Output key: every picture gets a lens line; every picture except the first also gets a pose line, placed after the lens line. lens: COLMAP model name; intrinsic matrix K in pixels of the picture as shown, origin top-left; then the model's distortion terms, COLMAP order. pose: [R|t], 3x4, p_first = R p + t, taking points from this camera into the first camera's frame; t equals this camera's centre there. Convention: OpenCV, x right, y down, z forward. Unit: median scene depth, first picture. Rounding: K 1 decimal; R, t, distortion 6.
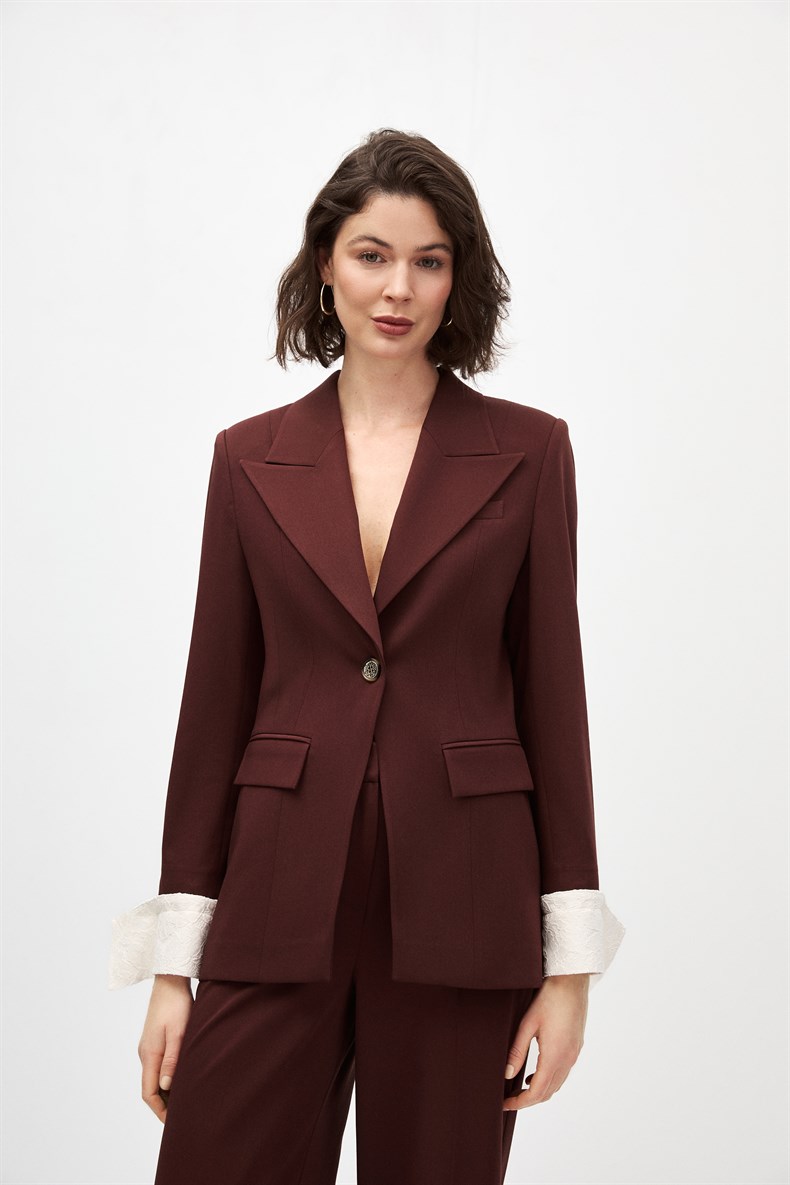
lens RADIAL K [[2336.3, 0, 395.0], [0, 2336.3, 592.5], [0, 0, 1]] dist [-1.718788, 17.745902]
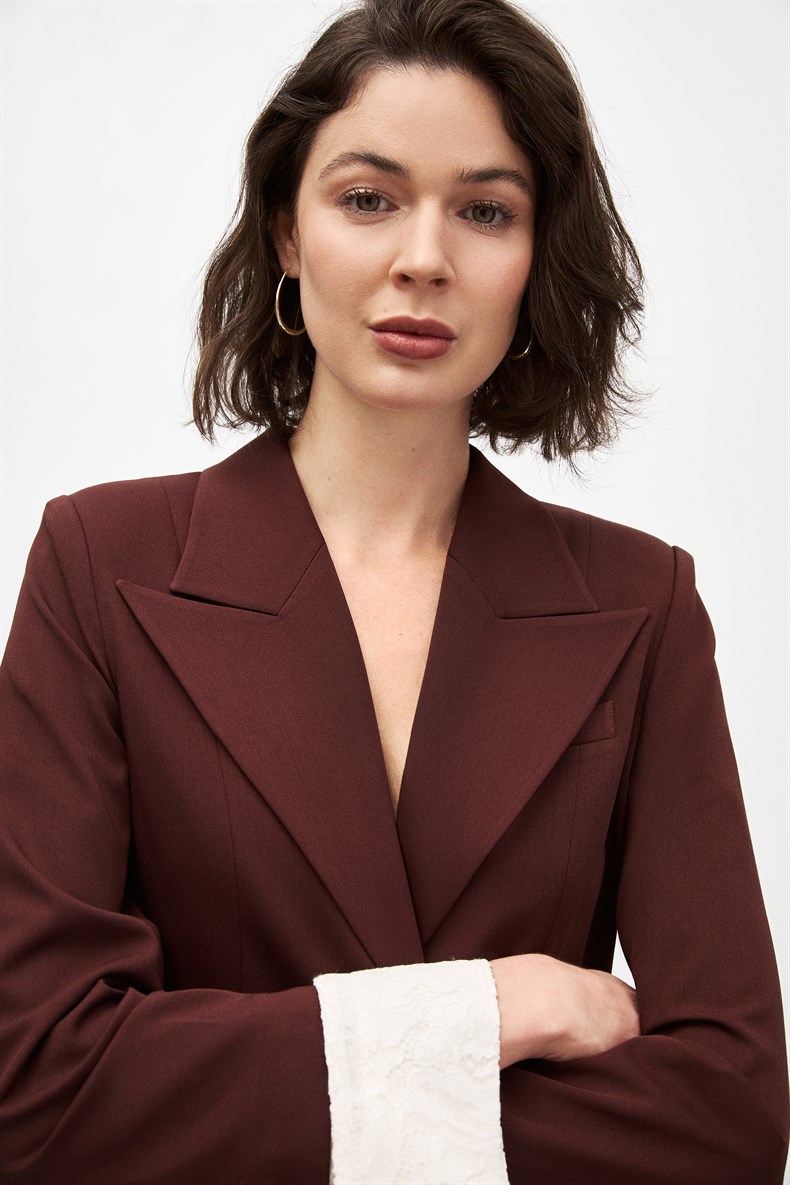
lens RADIAL K [[1181.6, 0, 395.0], [0, 1181.6, 592.5], [0, 0, 1]] dist [-0.273154, 0.006767]
pose [[0.998095, 0.002067, -0.061654, 0.010768], [-0.006865, 0.996953, -0.077705, -0.044094], [0.061305, 0.077980, 0.995068, 0.758434]]
